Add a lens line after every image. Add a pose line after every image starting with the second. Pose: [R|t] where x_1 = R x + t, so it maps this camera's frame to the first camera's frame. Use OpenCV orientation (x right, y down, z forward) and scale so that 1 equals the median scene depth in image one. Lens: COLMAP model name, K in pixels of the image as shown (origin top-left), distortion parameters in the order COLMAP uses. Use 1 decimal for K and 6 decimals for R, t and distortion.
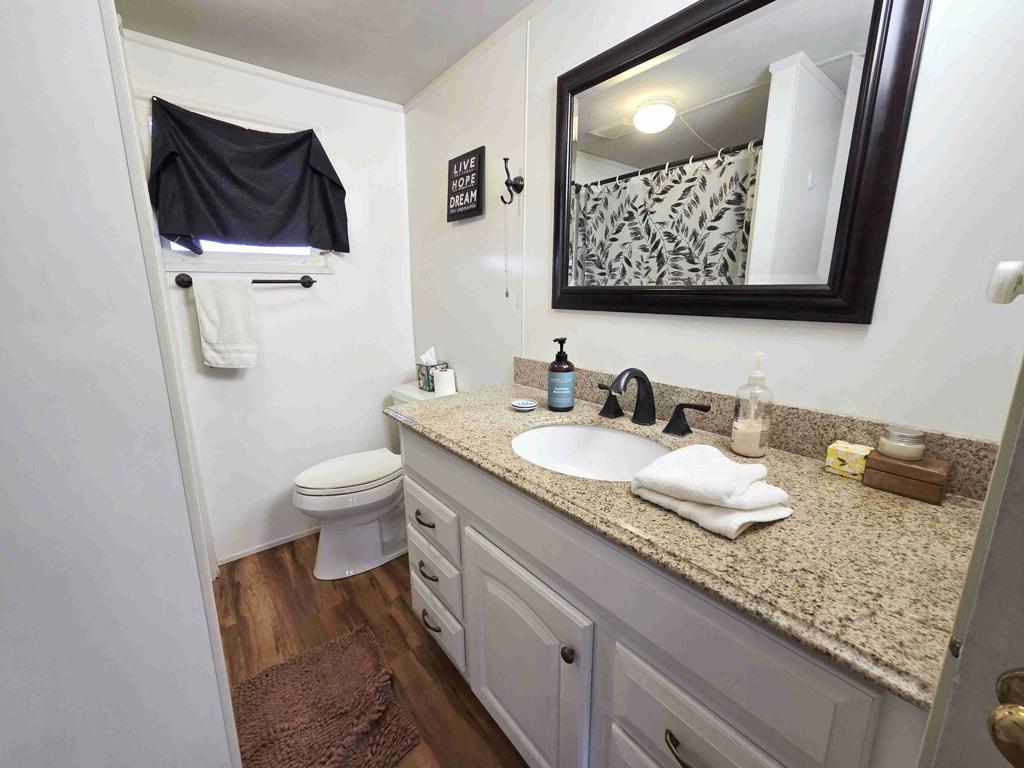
lens RADIAL K [[419.1, 0, 510.1], [0, 419.1, 382.0], [0, 0, 1]] dist [0.001550, 0.001313]
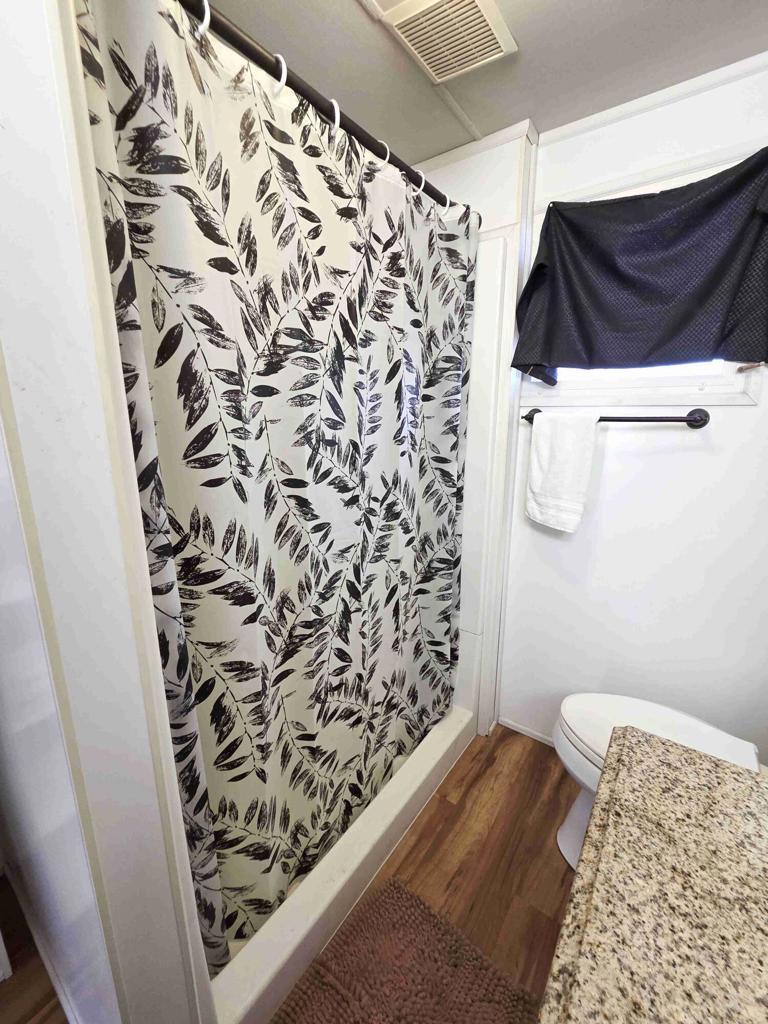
lens RADIAL K [[419.1, 0, 387.3], [0, 419.1, 507.5], [0, 0, 1]] dist [0.001550, 0.001313]
pose [[0.266954, 0.224441, -0.937209, 0.000146], [-0.212112, 0.962338, 0.170041, -0.138060], [0.940076, 0.153401, 0.304507, 0.456994]]
